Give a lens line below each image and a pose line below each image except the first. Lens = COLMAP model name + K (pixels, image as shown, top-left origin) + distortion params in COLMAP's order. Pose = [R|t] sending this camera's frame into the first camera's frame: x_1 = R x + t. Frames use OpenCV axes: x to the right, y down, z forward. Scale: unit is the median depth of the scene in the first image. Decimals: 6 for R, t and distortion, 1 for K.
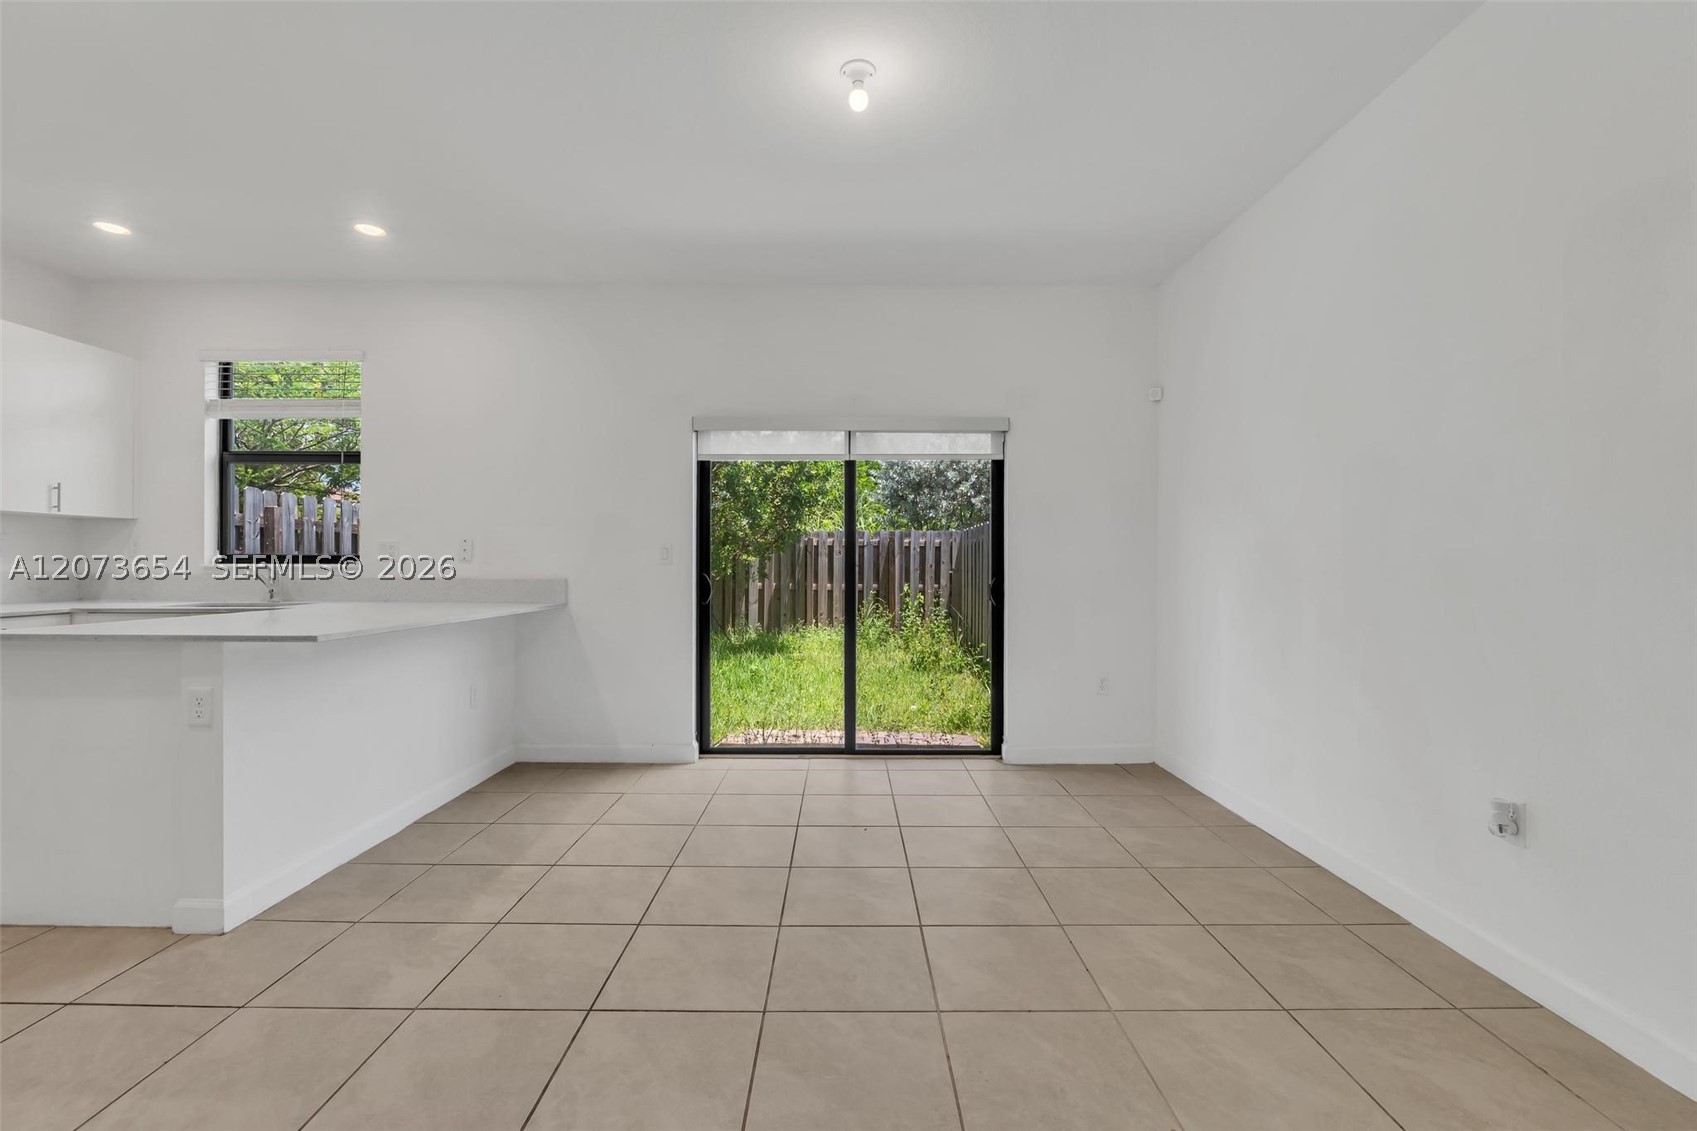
lens RADIAL K [[732.1, 0, 843.2], [0, 732.1, 564.7], [0, 0, 1]] dist [-0.002197, -0.000321]
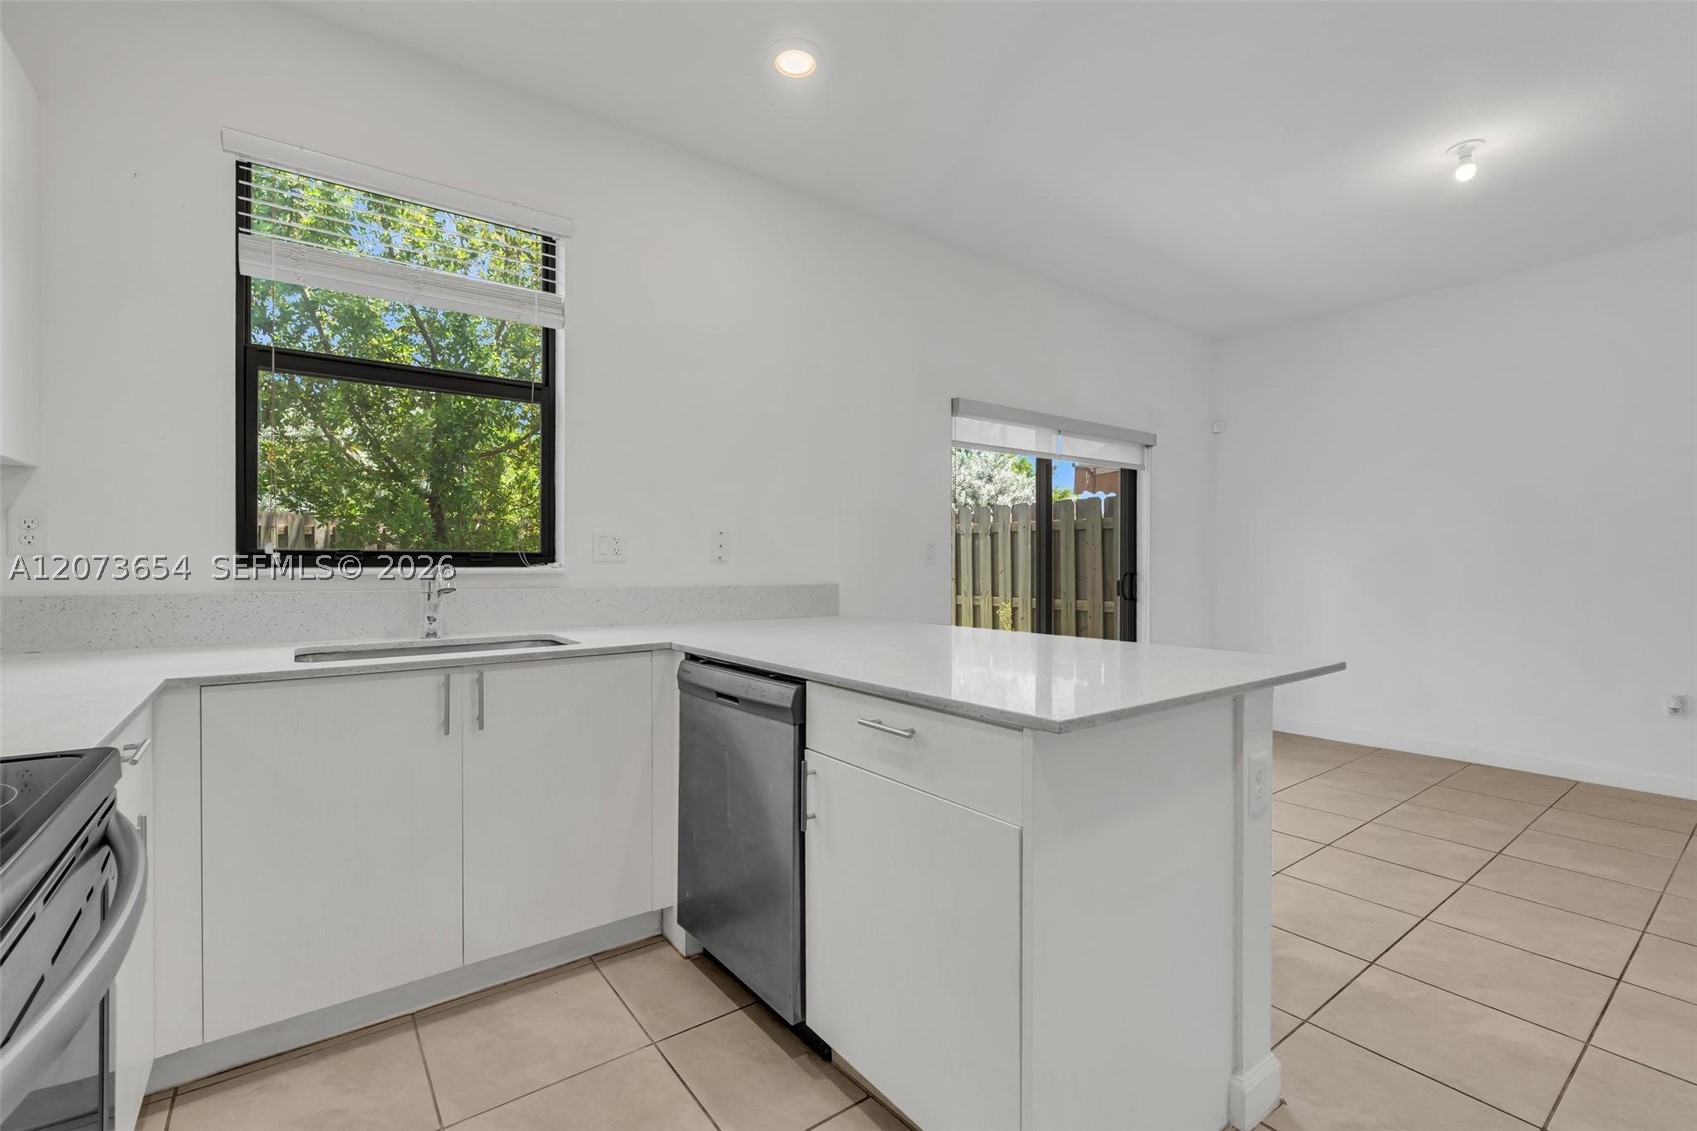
lens RADIAL K [[740.7, 0, 848.5], [0, 740.7, 565.5], [0, 0, 1]] dist [-0.000289, -0.000324]
pose [[0.800091, -0.005701, 0.599852, -0.619674], [0.002436, 0.999977, 0.006254, -0.004011], [-0.599874, -0.003543, 0.800087, 0.264277]]
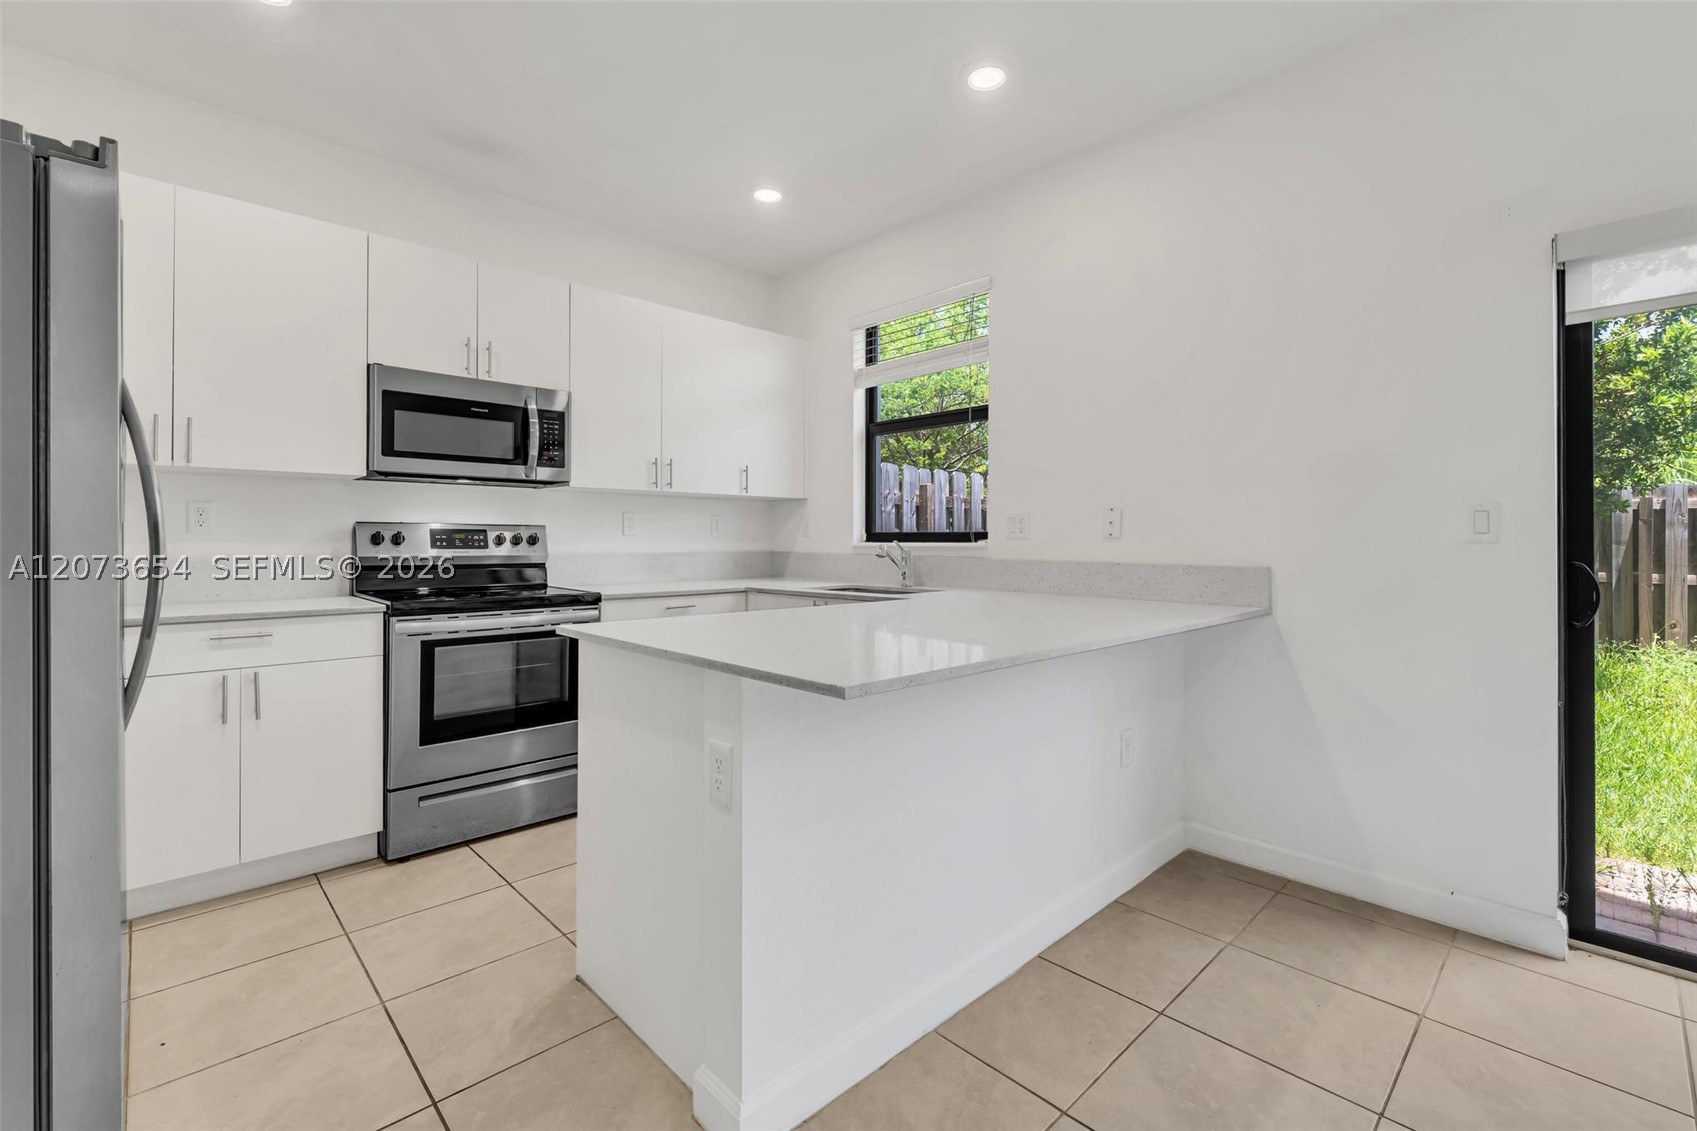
lens RADIAL K [[735.0, 0, 868.7], [0, 735.0, 538.9], [0, 0, 1]] dist [-0.003446, -0.000354]
pose [[0.703118, -0.003936, -0.711062, -0.132777], [0.001156, 0.999990, -0.004392, -0.001159], [0.711072, 0.002266, 0.703115, 0.251349]]
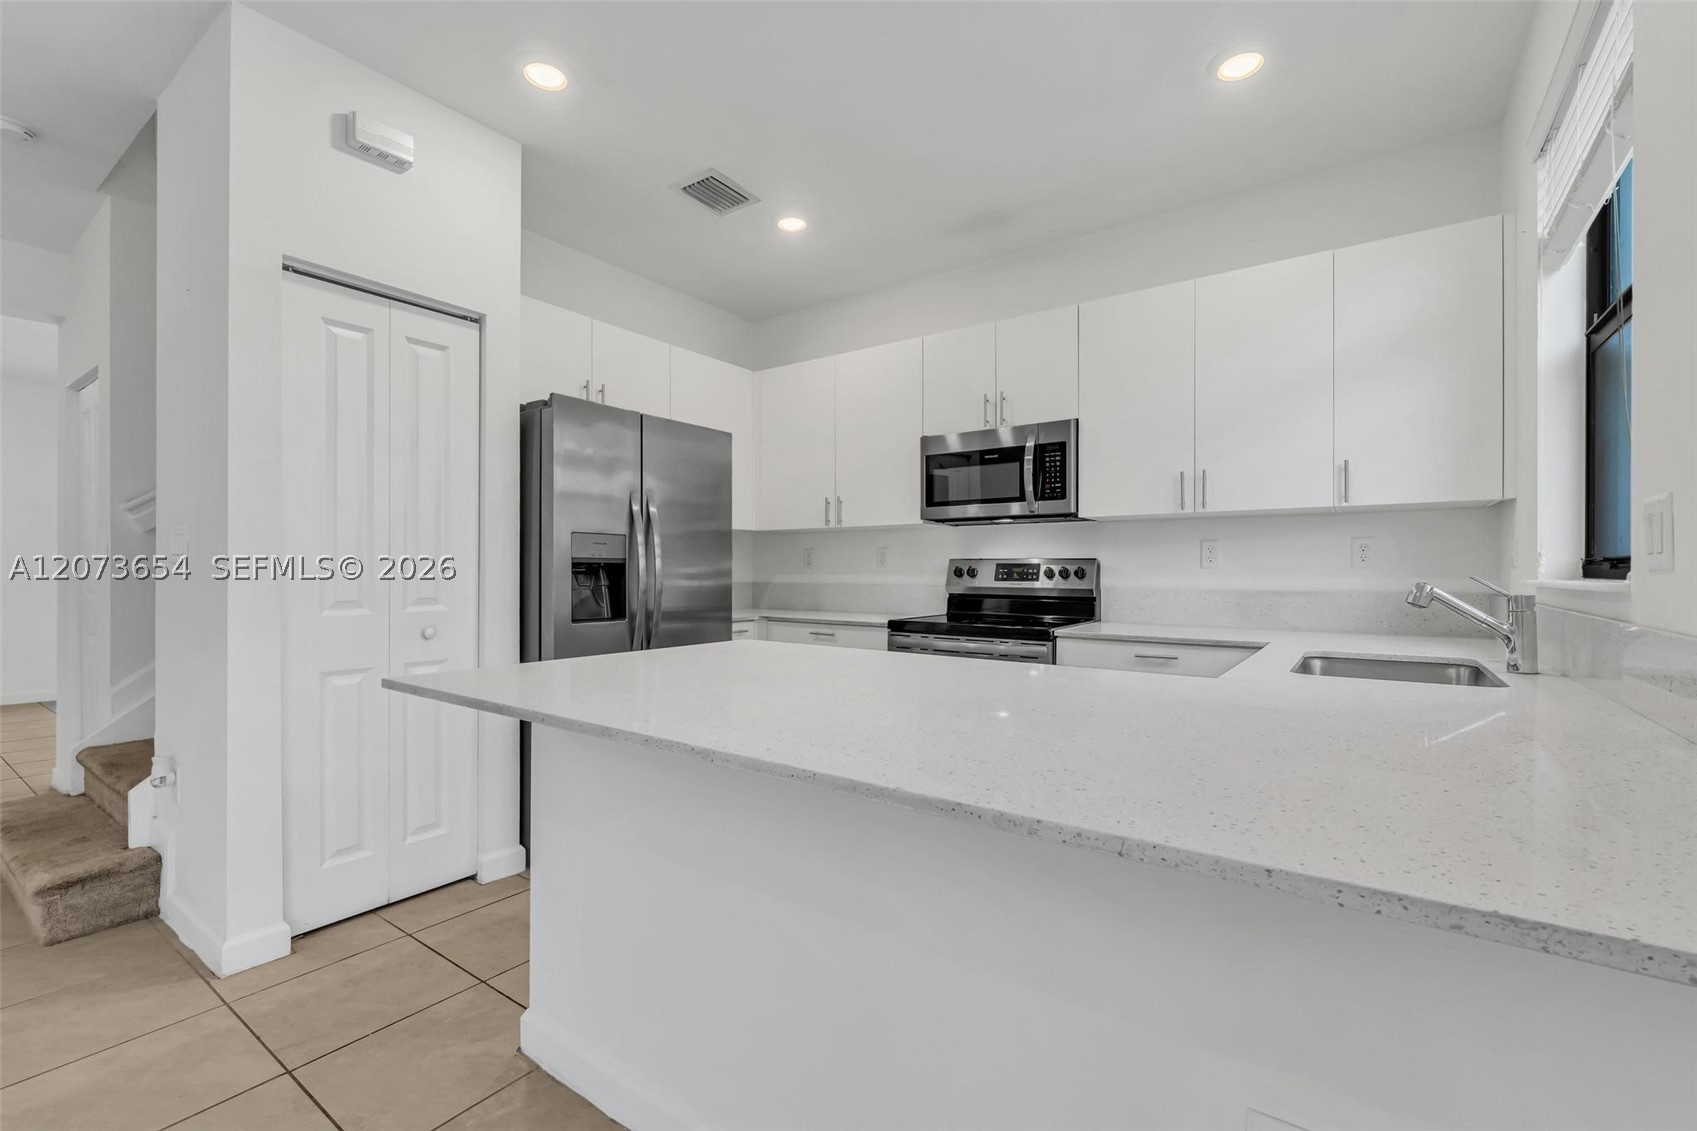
lens RADIAL K [[731.5, 0, 849.5], [0, 731.5, 573.6], [0, 0, 1]] dist [-0.001656, -0.000697]
pose [[-0.582108, -0.007326, -0.813078, -0.161381], [-0.006716, 0.999969, -0.004202, 0.000737], [0.813084, 0.003014, -0.582139, 0.670689]]
